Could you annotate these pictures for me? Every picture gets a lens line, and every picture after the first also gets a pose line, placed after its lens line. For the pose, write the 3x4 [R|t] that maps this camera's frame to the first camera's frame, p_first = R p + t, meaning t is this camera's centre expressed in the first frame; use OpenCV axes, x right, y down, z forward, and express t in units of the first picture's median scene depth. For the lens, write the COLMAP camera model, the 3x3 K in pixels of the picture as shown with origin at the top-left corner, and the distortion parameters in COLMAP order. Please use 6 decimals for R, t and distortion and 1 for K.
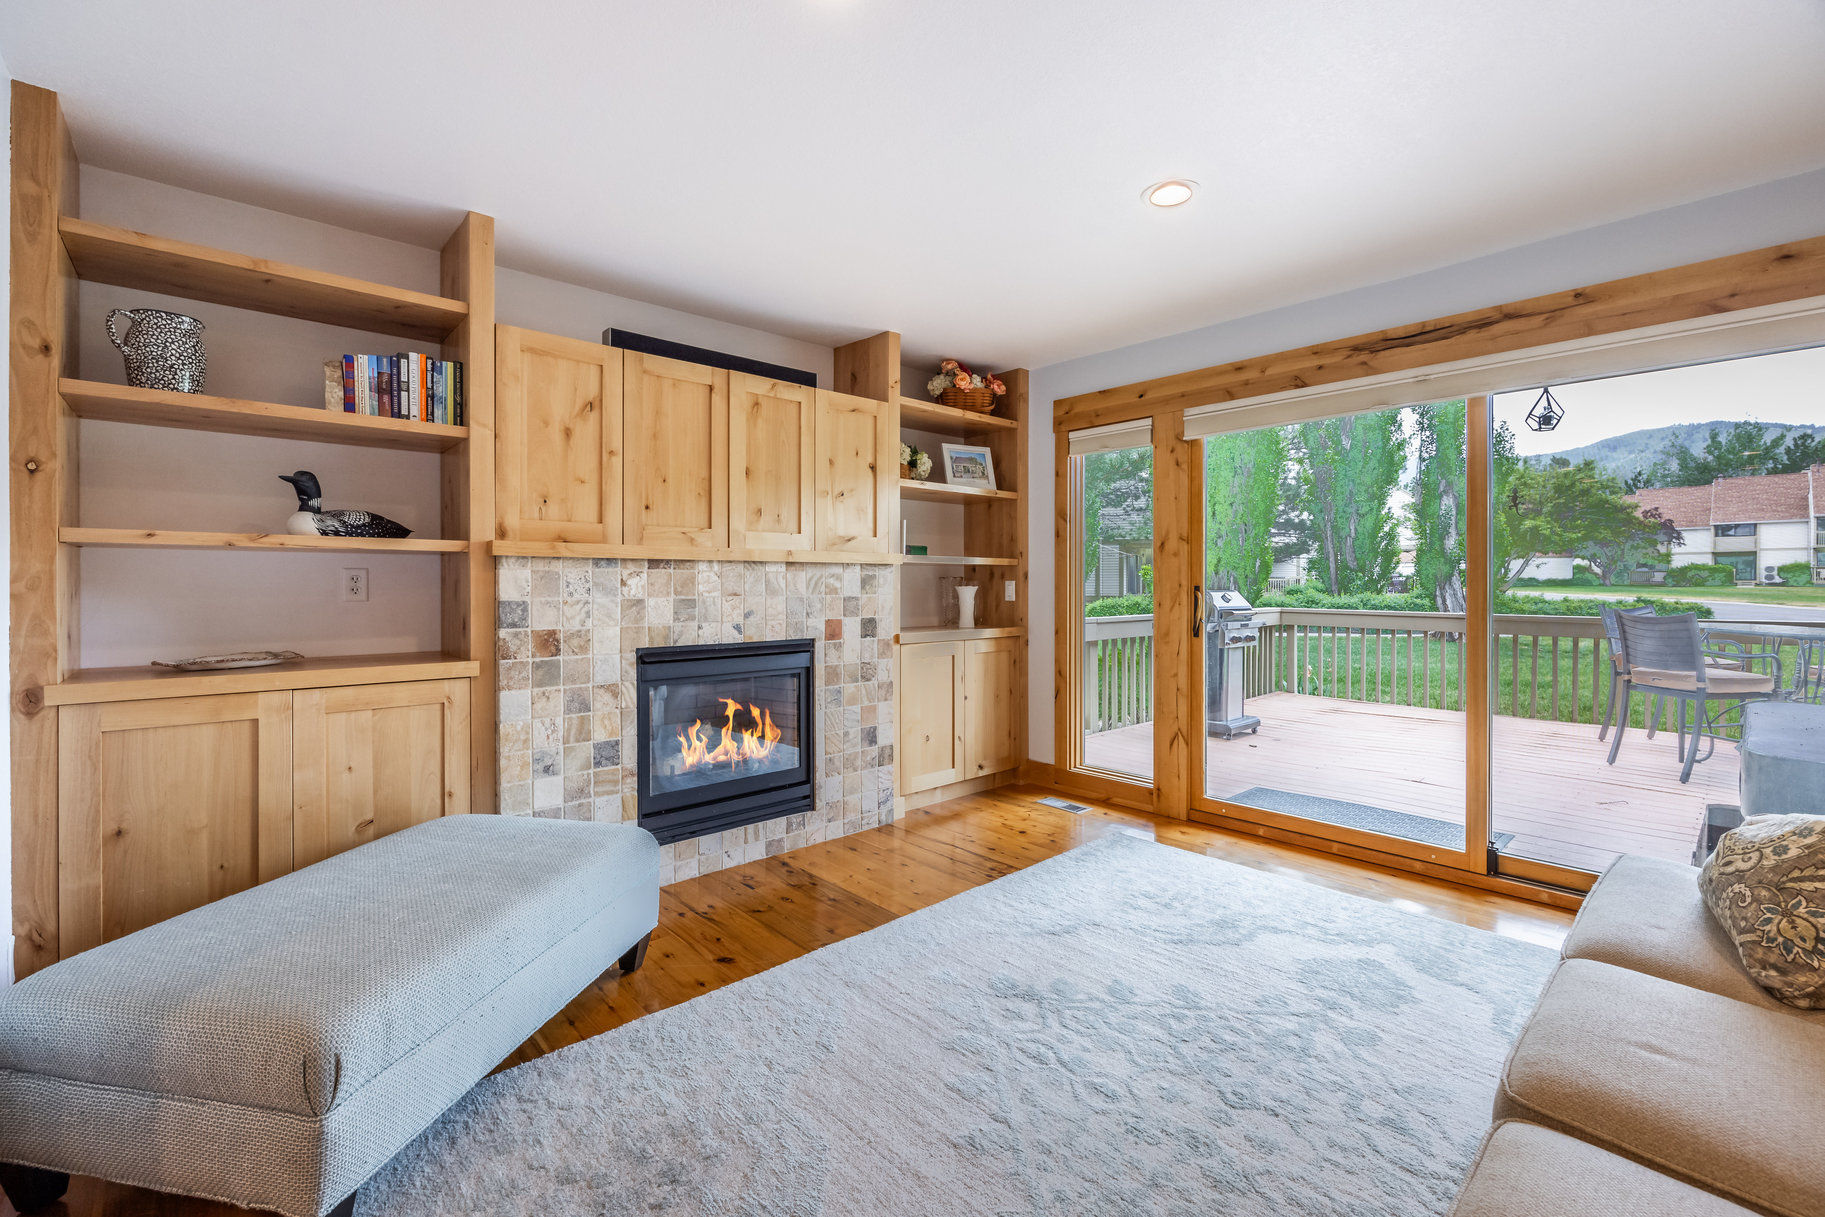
lens RADIAL K [[797.8, 0, 917.1], [0, 797.8, 585.3], [0, 0, 1]] dist [-0.006542, -0.000016]
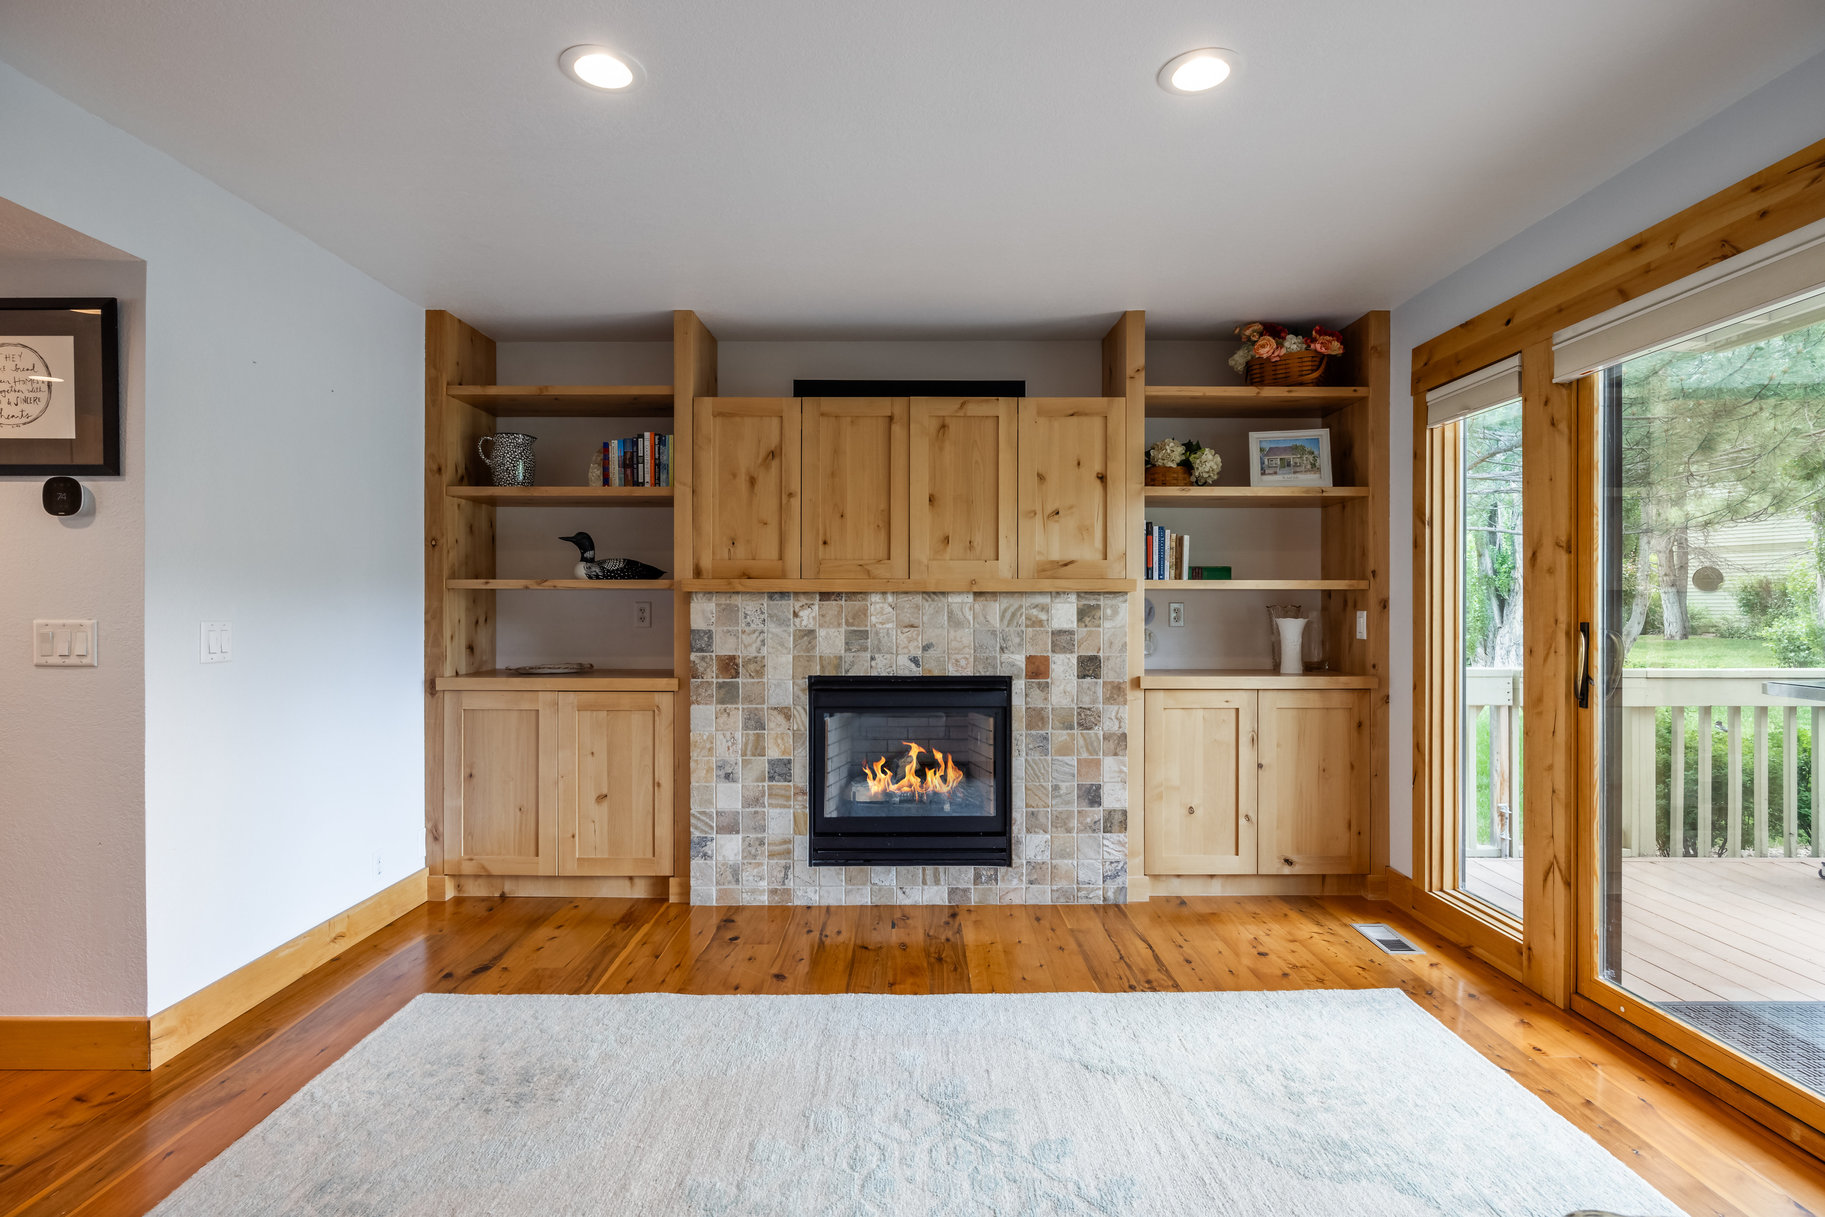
lens RADIAL K [[896.0, 0, 873.6], [0, 896.0, 605.7], [0, 0, 1]] dist [-0.008858, 0.001014]
pose [[0.728147, -0.000160, -0.685421, 0.471726], [-0.001645, 0.999997, -0.001981, -0.010991], [0.685419, 0.002570, 0.728144, 0.163291]]
